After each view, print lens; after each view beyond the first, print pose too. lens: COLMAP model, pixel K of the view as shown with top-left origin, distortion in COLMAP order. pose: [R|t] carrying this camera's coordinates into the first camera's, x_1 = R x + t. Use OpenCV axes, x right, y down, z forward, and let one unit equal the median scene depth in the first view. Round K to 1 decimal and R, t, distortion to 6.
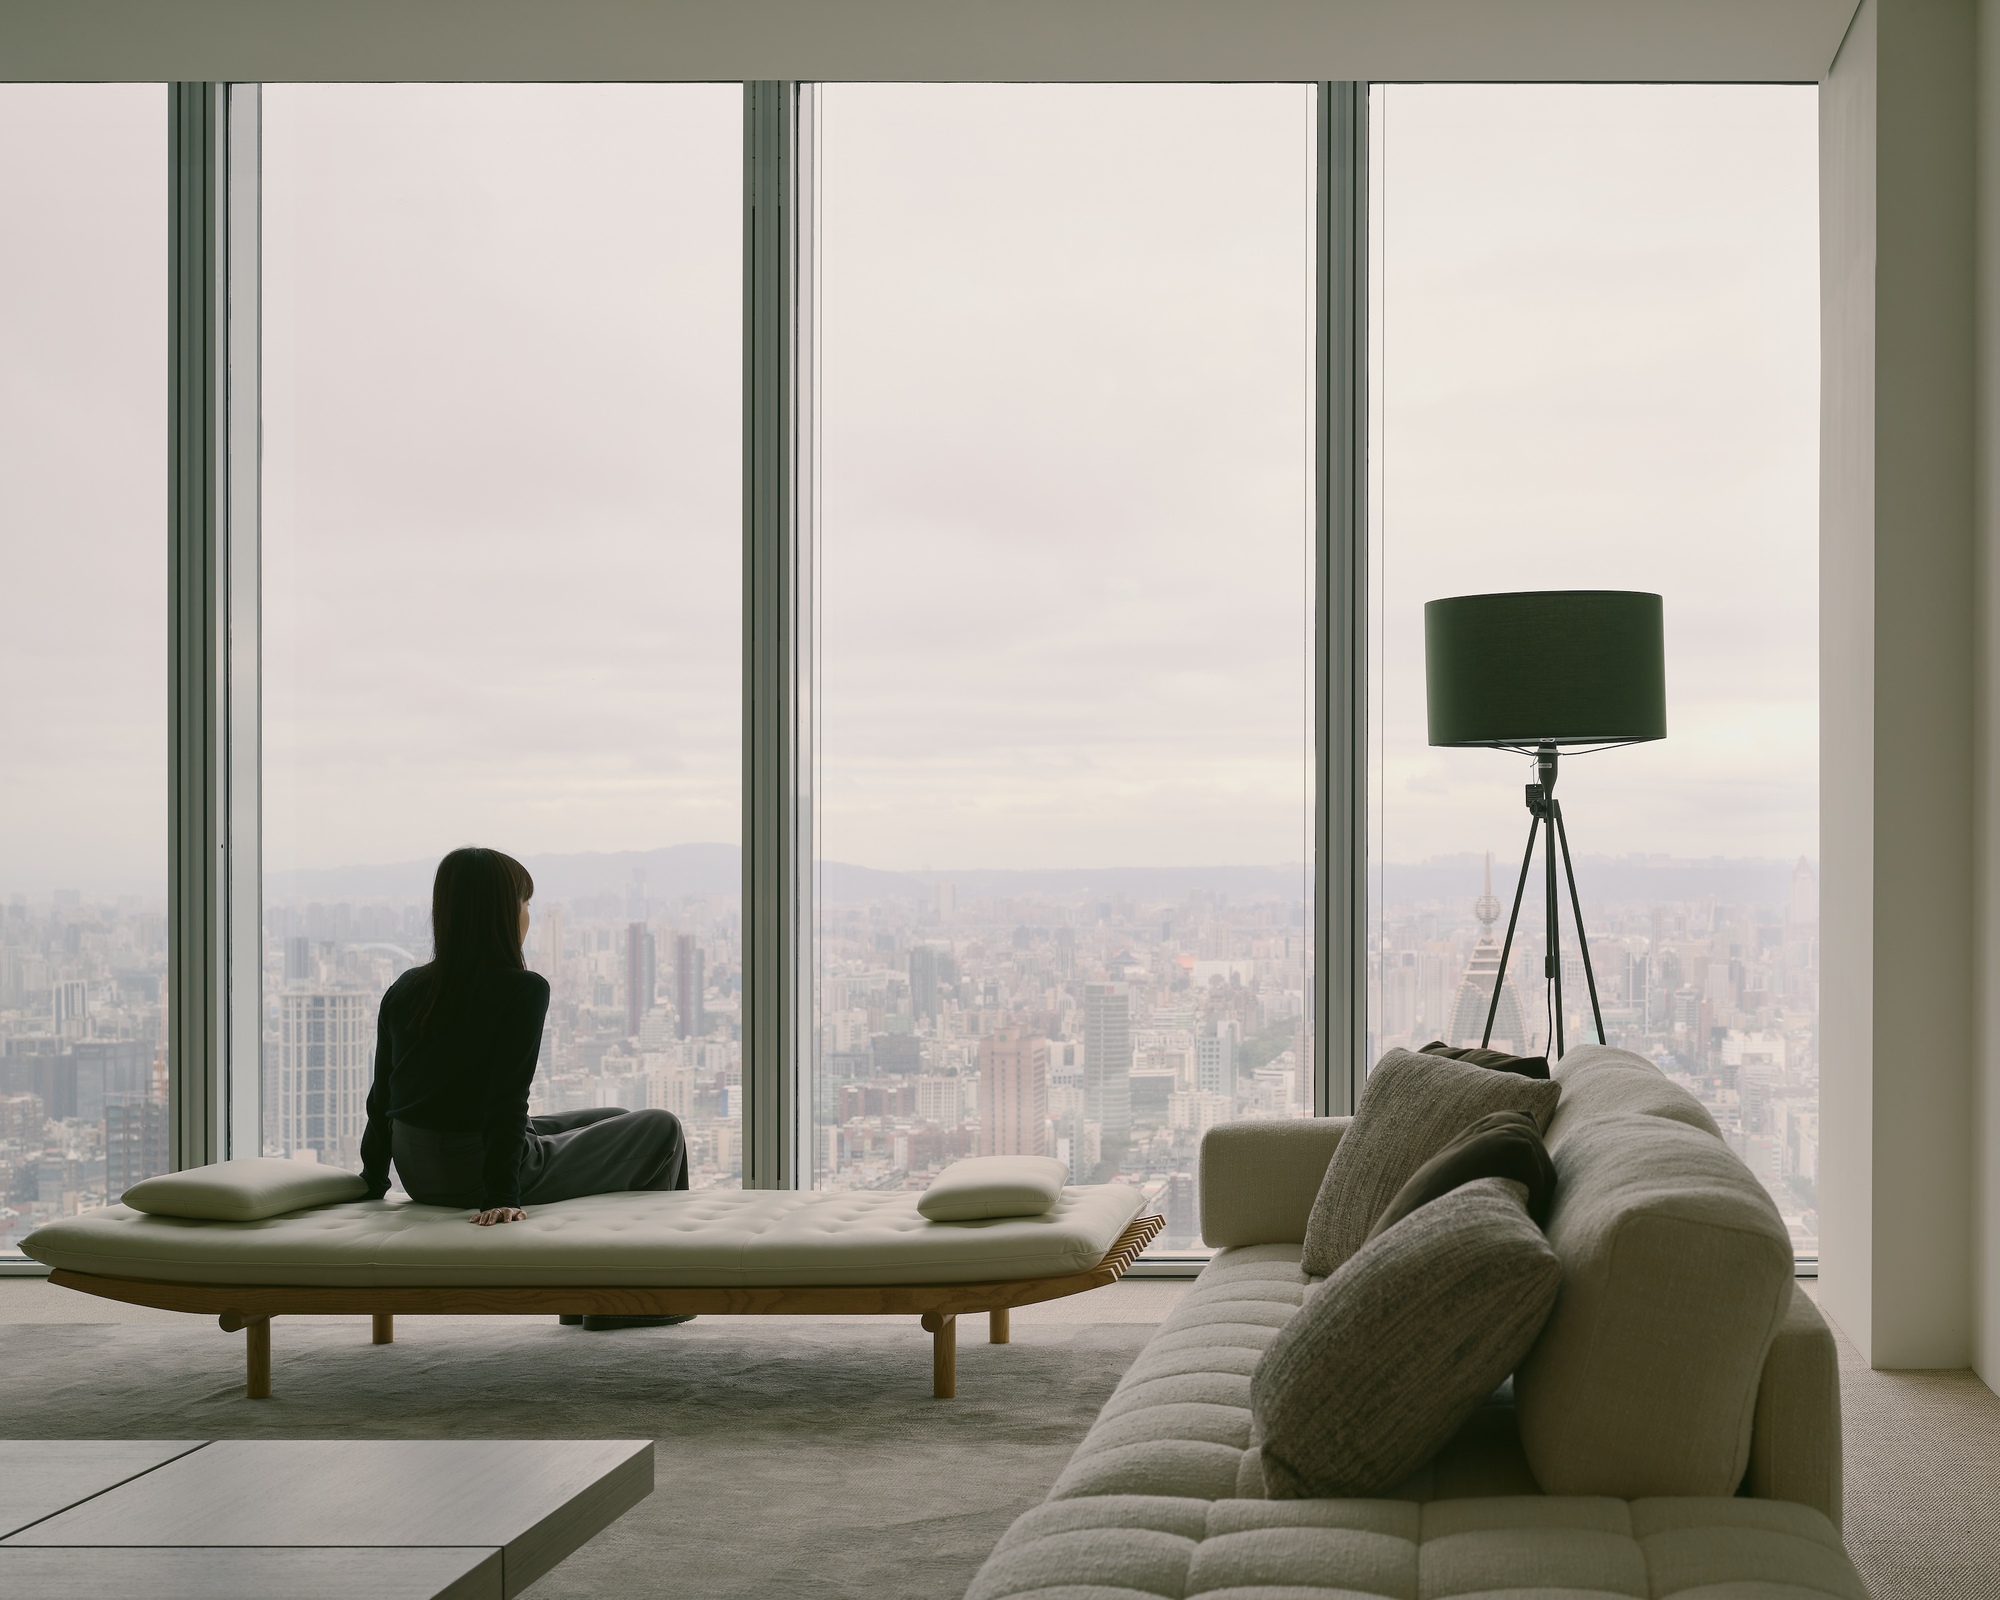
lens RADIAL K [[2671.1, 0, 1000.0], [0, 2671.1, 931.4], [0, 0, 1]] dist [-0.013679, -0.027107]
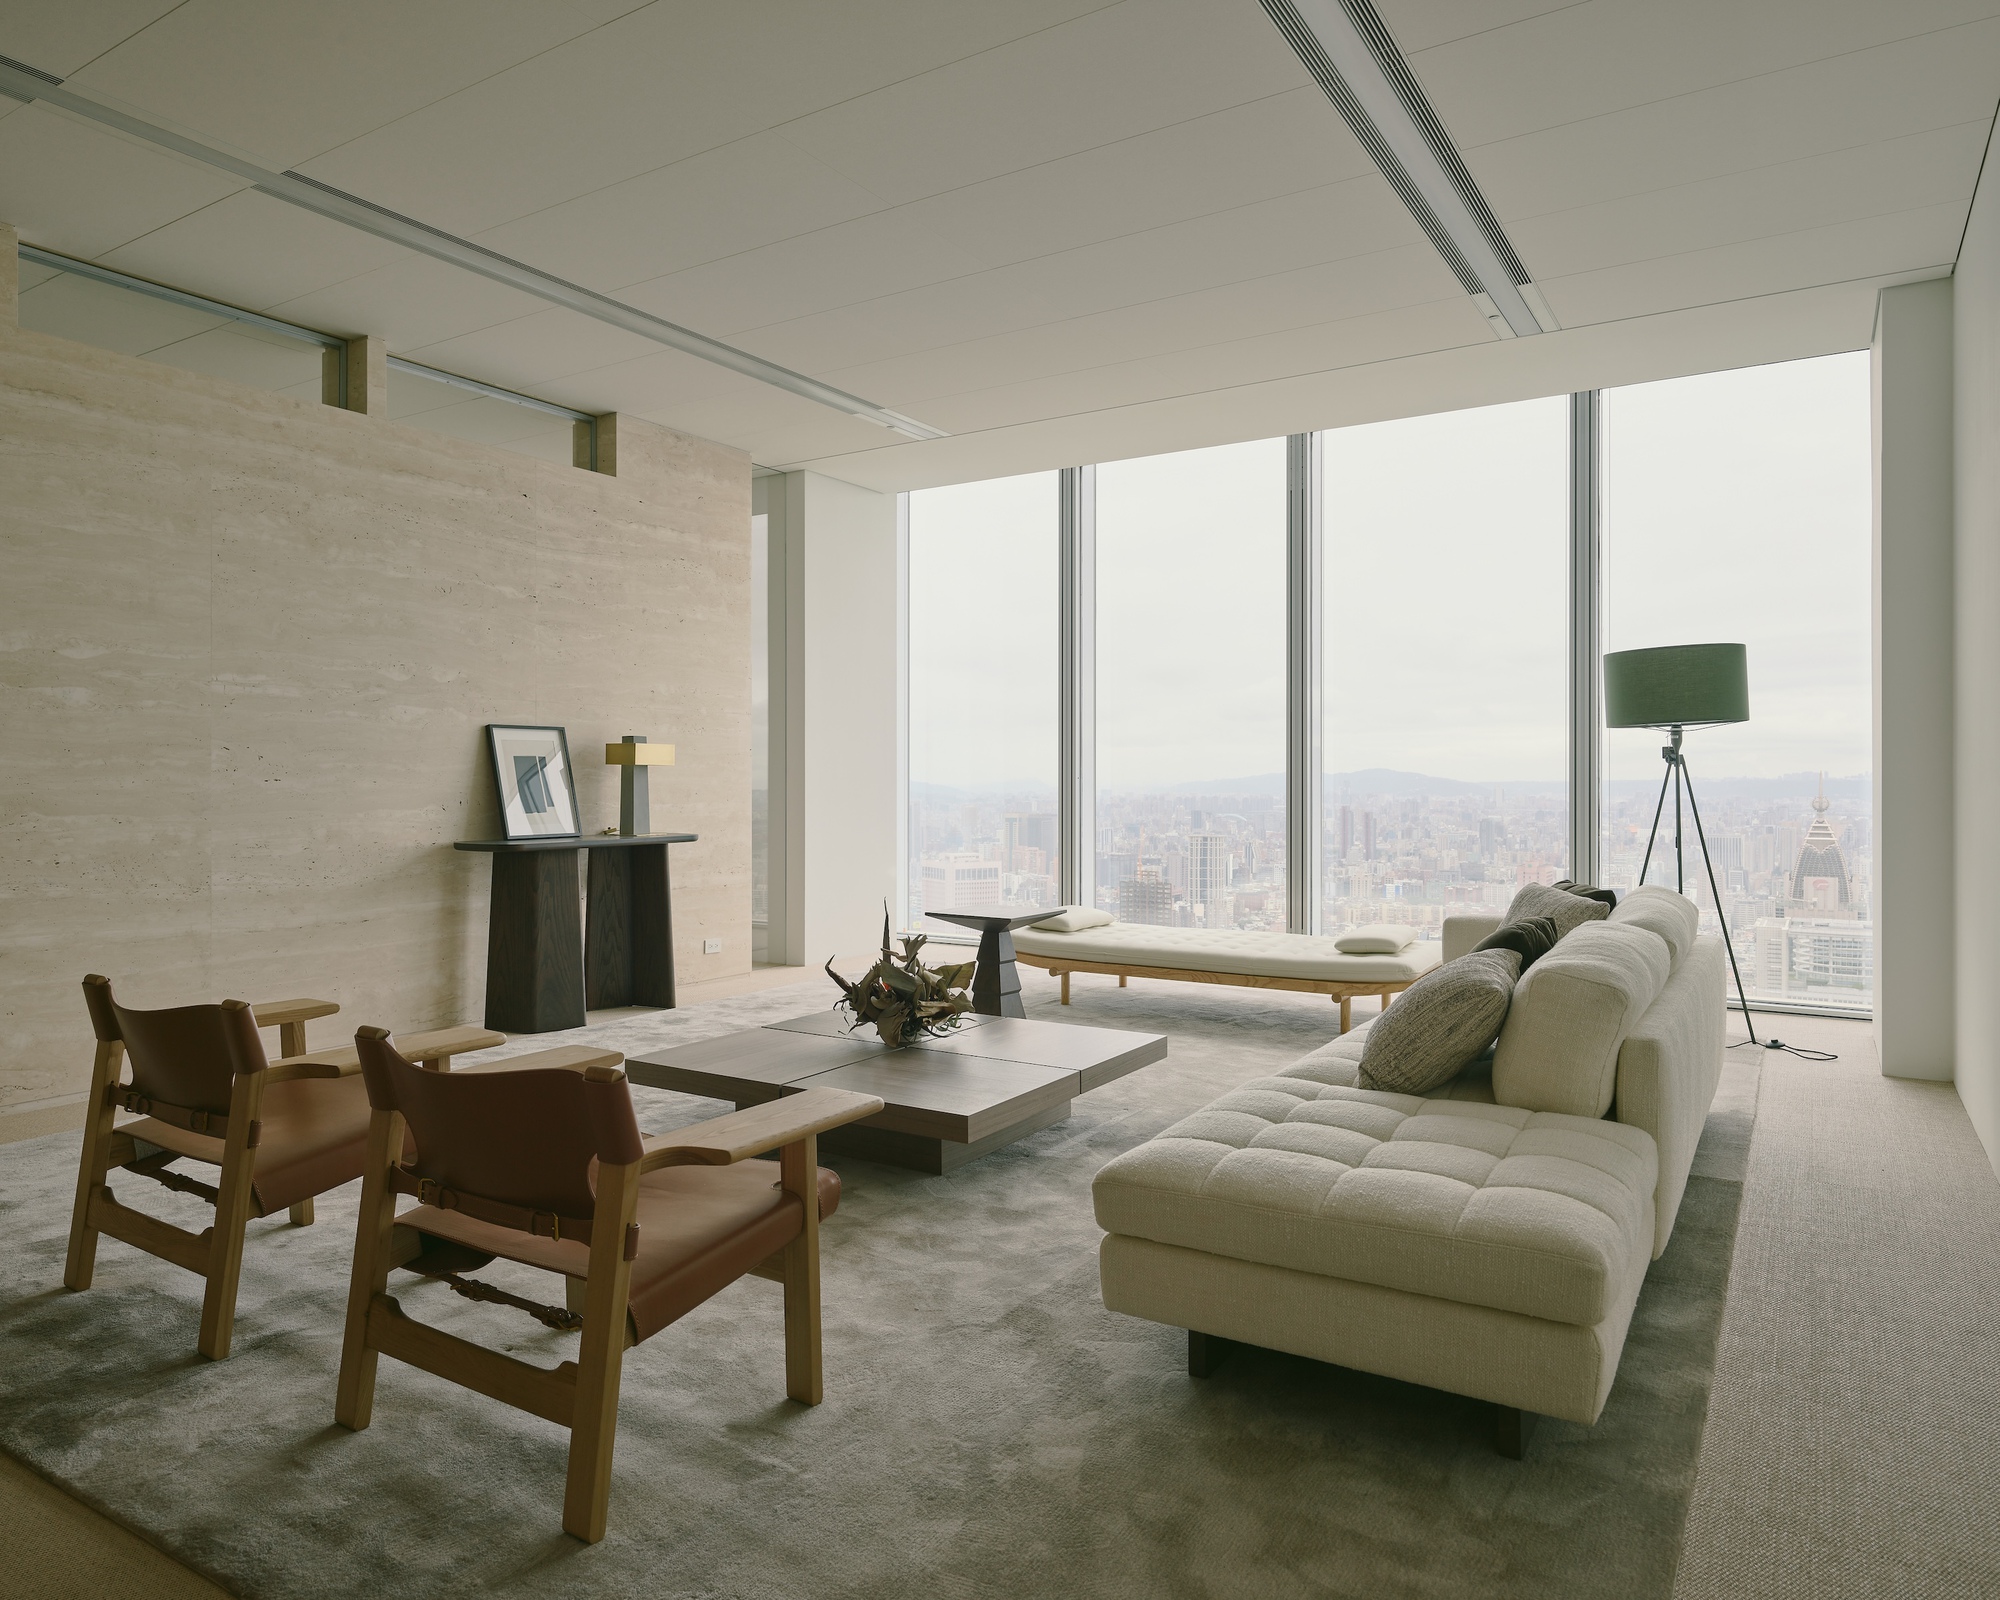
lens RADIAL K [[1293.4, 0, 999.9], [0, 1293.4, 772.5], [0, 0, 1]] dist [-0.000822, 0.000701]
pose [[0.841277, -0.002785, -0.540598, 0.297931], [-0.006398, 0.999865, -0.015107, -0.019486], [0.540567, 0.016167, 0.841146, -0.037559]]
